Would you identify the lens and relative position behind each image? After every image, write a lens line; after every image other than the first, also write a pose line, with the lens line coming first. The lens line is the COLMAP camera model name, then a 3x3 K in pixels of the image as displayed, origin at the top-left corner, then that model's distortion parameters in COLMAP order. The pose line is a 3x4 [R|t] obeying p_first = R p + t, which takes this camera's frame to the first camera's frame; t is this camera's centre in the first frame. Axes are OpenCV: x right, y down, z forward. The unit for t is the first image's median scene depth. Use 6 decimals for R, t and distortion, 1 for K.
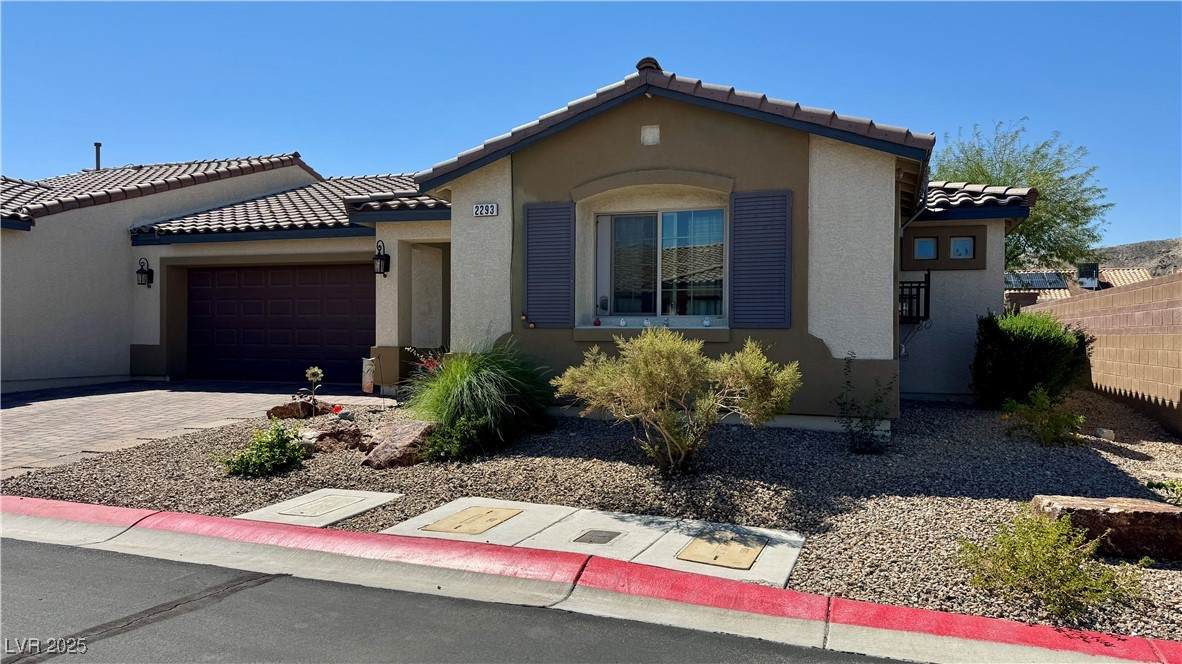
lens RADIAL K [[818.7, 0, 591.0], [0, 818.7, 332.0], [0, 0, 1]] dist [0.064470, -0.145590]
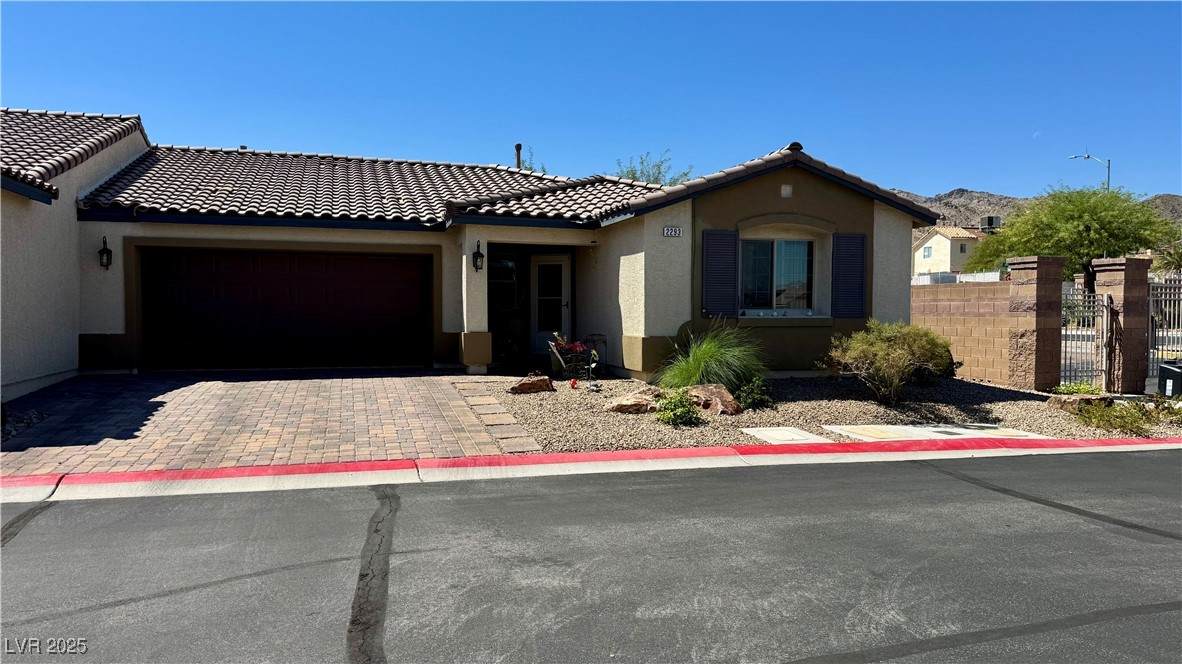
lens RADIAL K [[818.7, 0, 591.0], [0, 818.7, 332.0], [0, 0, 1]] dist [0.064470, -0.145590]
pose [[0.811176, -0.023835, 0.584316, -1.073722], [0.000670, 0.999206, 0.039829, -0.037388], [-0.584802, -0.031917, 0.810548, -0.032105]]
